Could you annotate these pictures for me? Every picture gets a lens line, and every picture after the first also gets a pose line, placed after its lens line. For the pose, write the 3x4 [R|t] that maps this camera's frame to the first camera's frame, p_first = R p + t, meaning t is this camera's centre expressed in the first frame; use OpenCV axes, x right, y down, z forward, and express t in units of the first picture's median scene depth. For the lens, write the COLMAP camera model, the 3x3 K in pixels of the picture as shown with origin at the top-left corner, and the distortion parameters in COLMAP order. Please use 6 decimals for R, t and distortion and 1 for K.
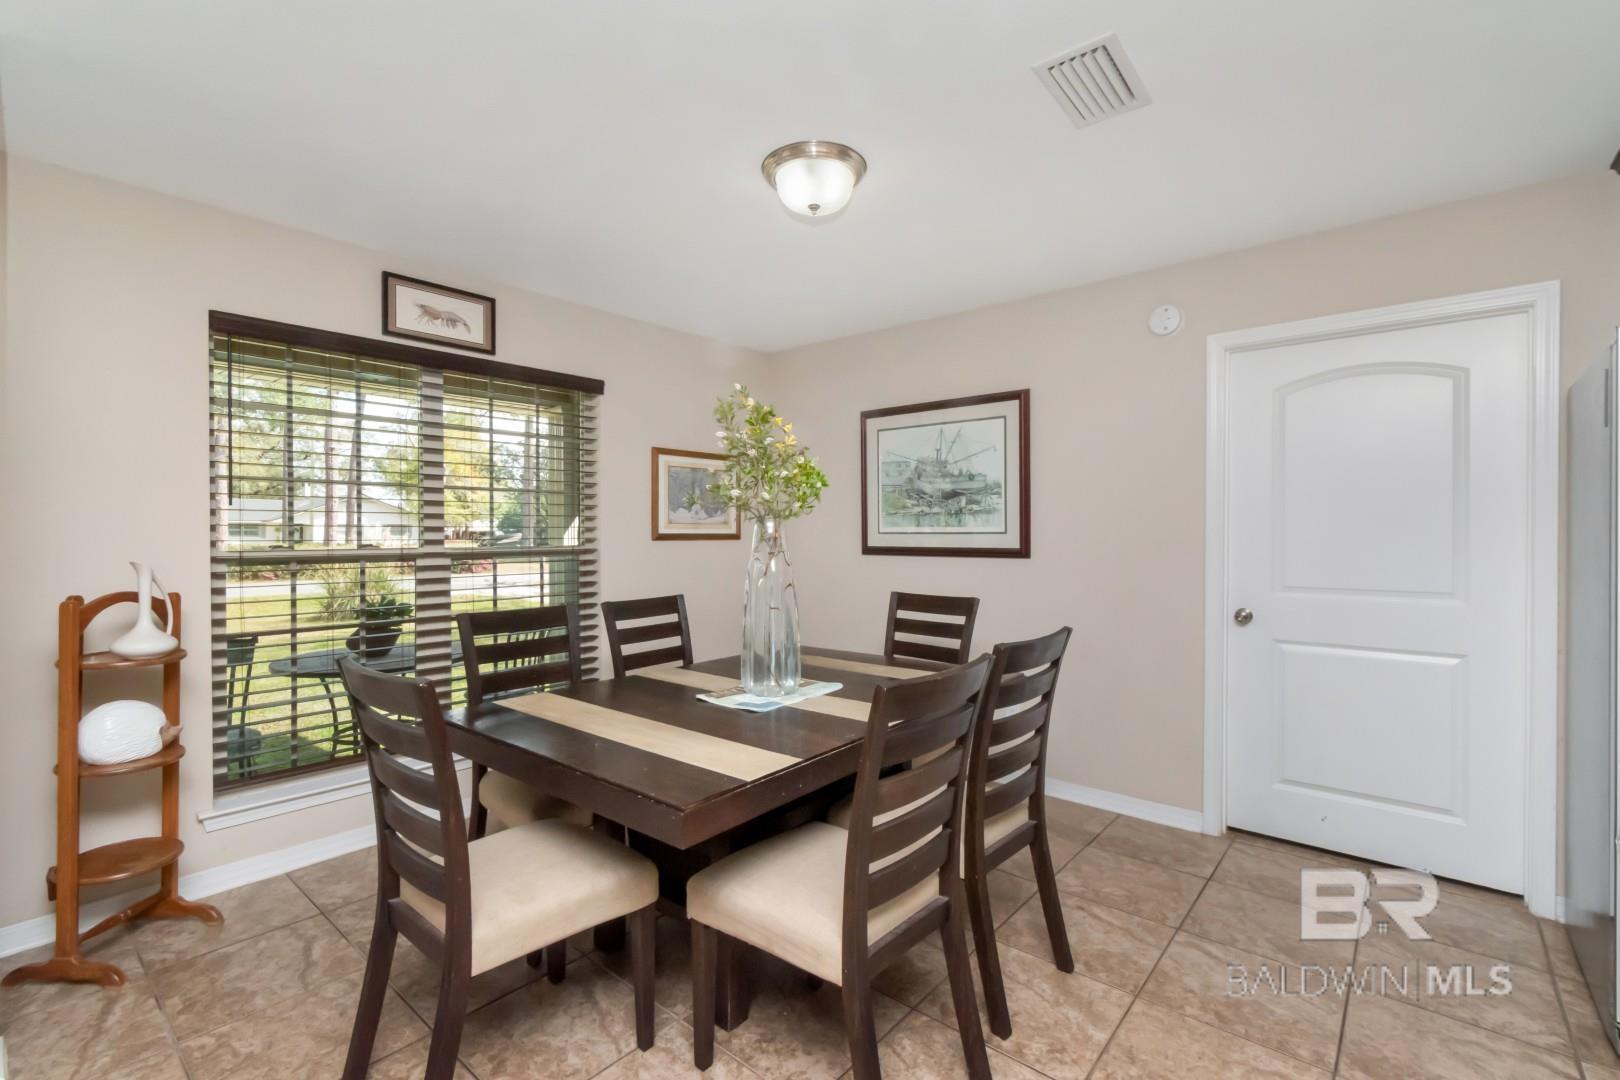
lens RADIAL K [[728.6, 0, 810.0], [0, 728.6, 540.0], [0, 0, 1]] dist [-0.000635, -0.000082]
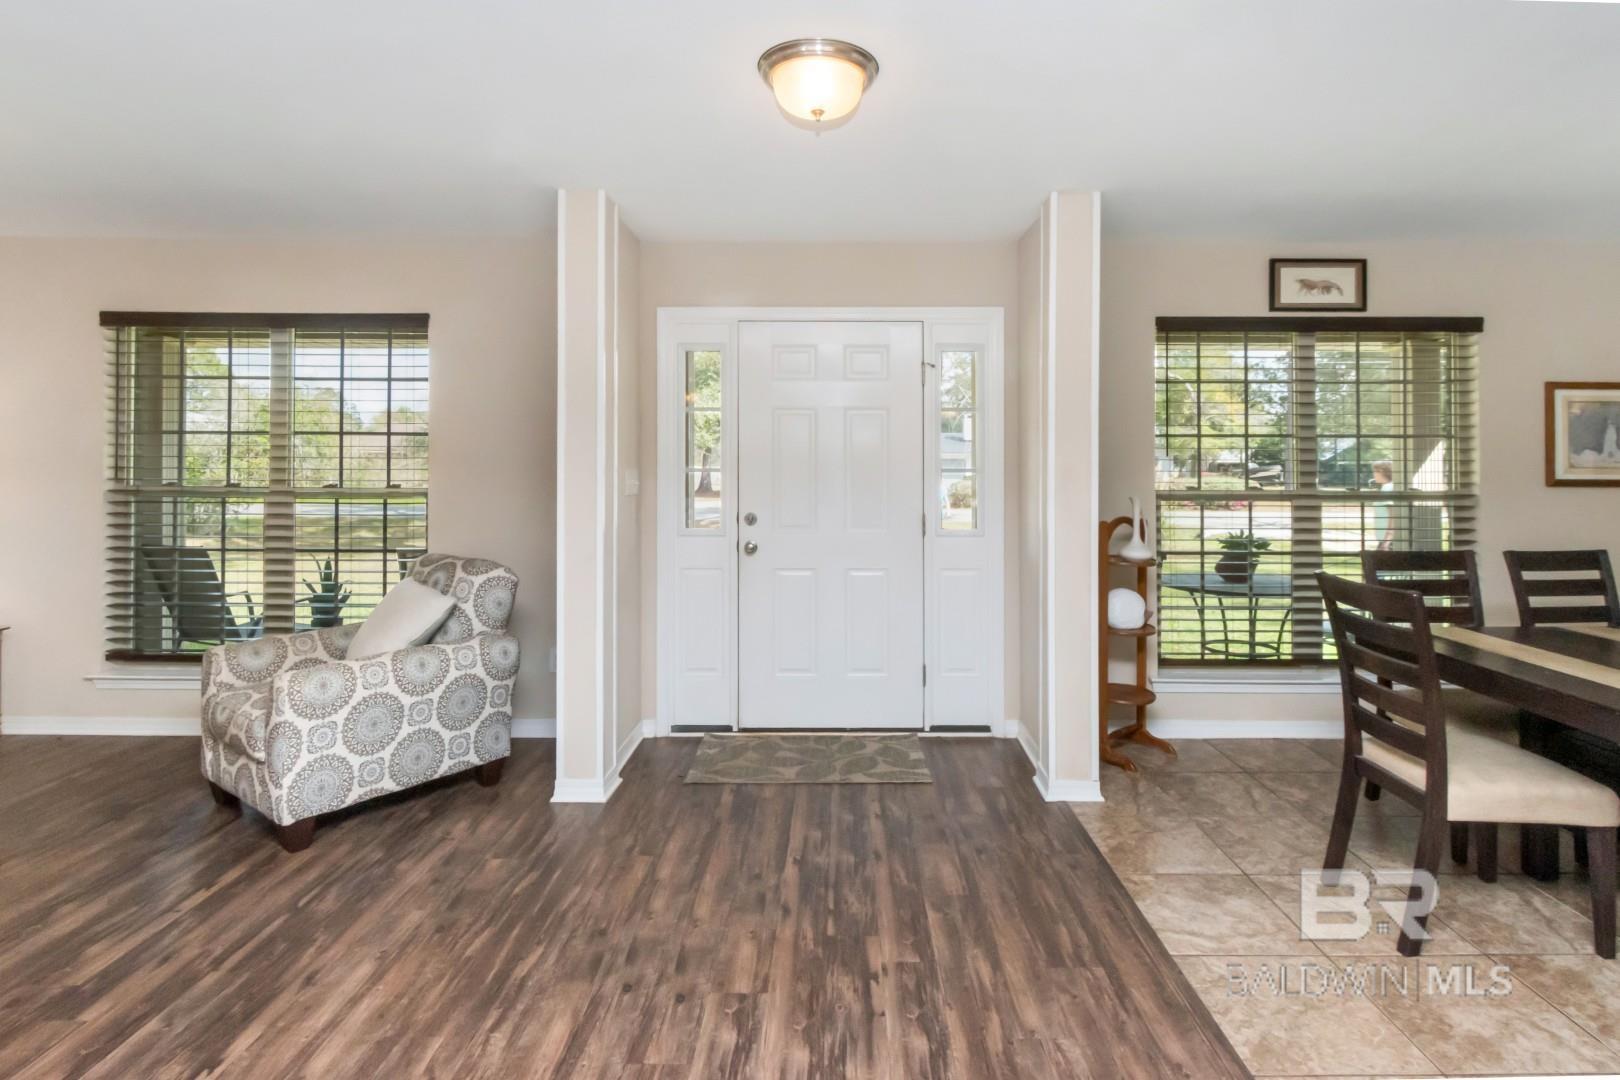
lens RADIAL K [[831.1, 0, 816.2], [0, 831.1, 451.3], [0, 0, 1]] dist [-0.009766, -0.000283]
pose [[0.641886, -0.006106, -0.766776, -0.020566], [-0.012002, 0.999766, -0.018008, -0.017122], [0.766706, 0.020762, 0.641662, -0.403637]]
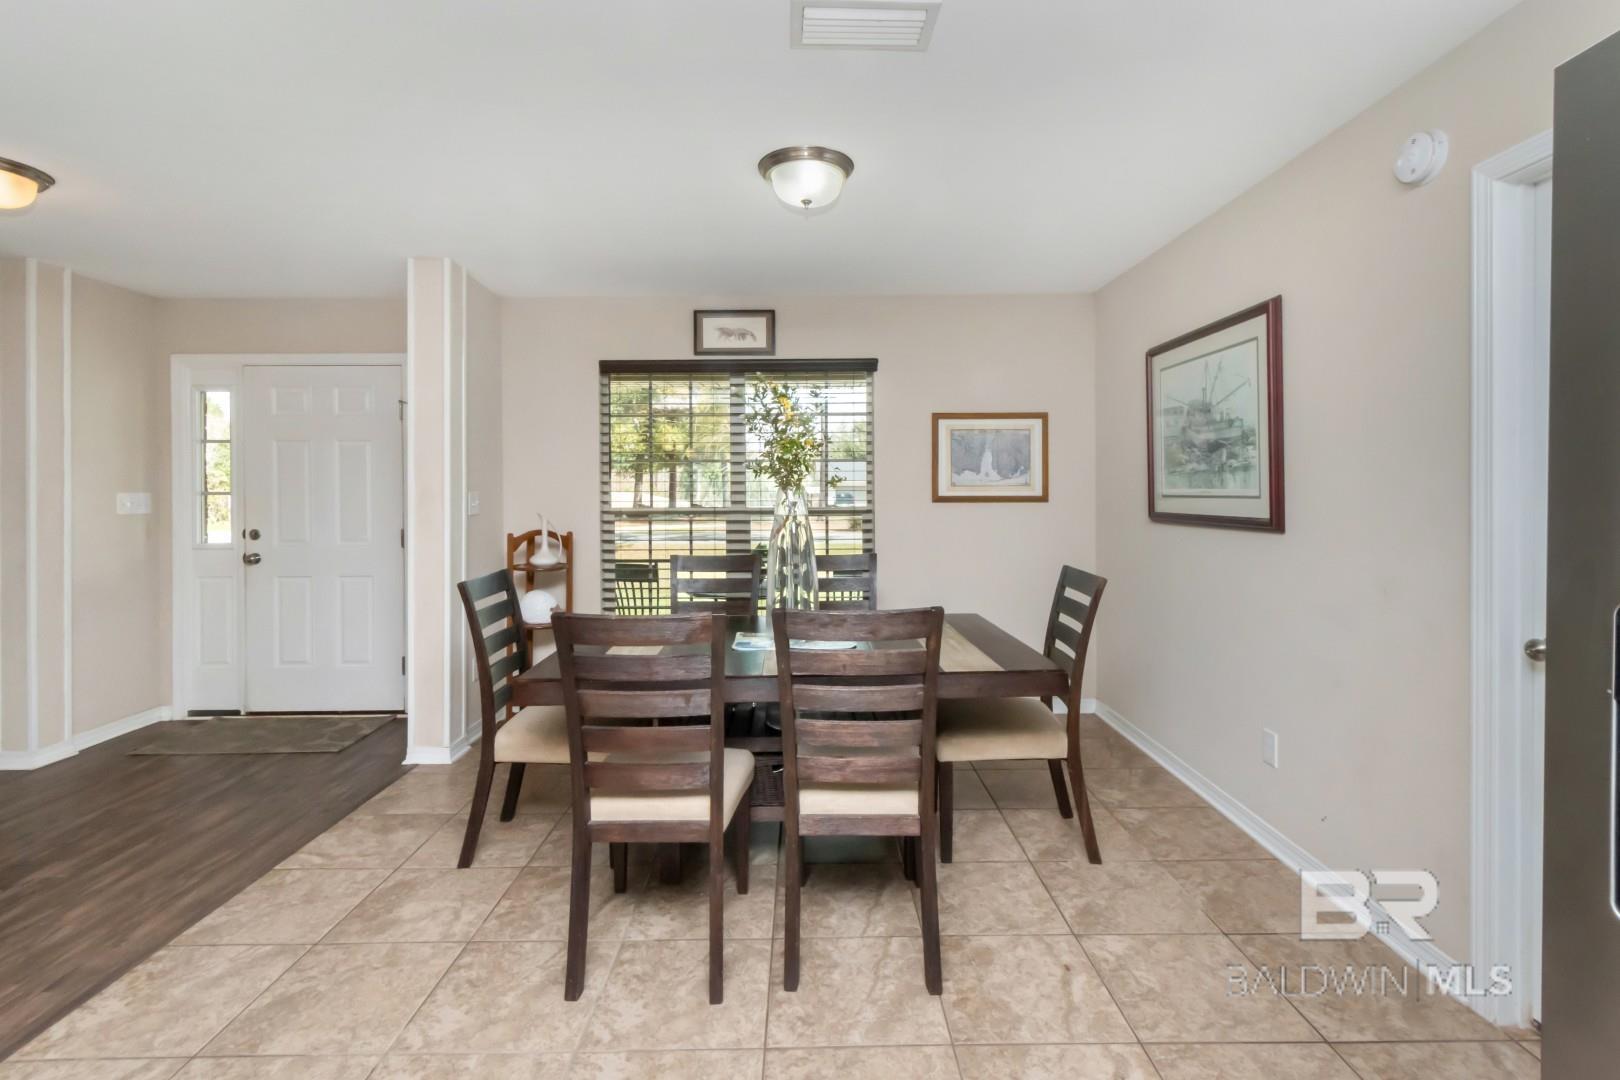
lens RADIAL K [[775.7, 0, 804.3], [0, 775.7, 494.6], [0, 0, 1]] dist [0.002735, -0.000497]
pose [[0.652066, 0.002488, -0.758158, 0.631628], [-0.004555, 0.999989, -0.000637, -0.011145], [0.758148, 0.003869, 0.652071, 0.167077]]
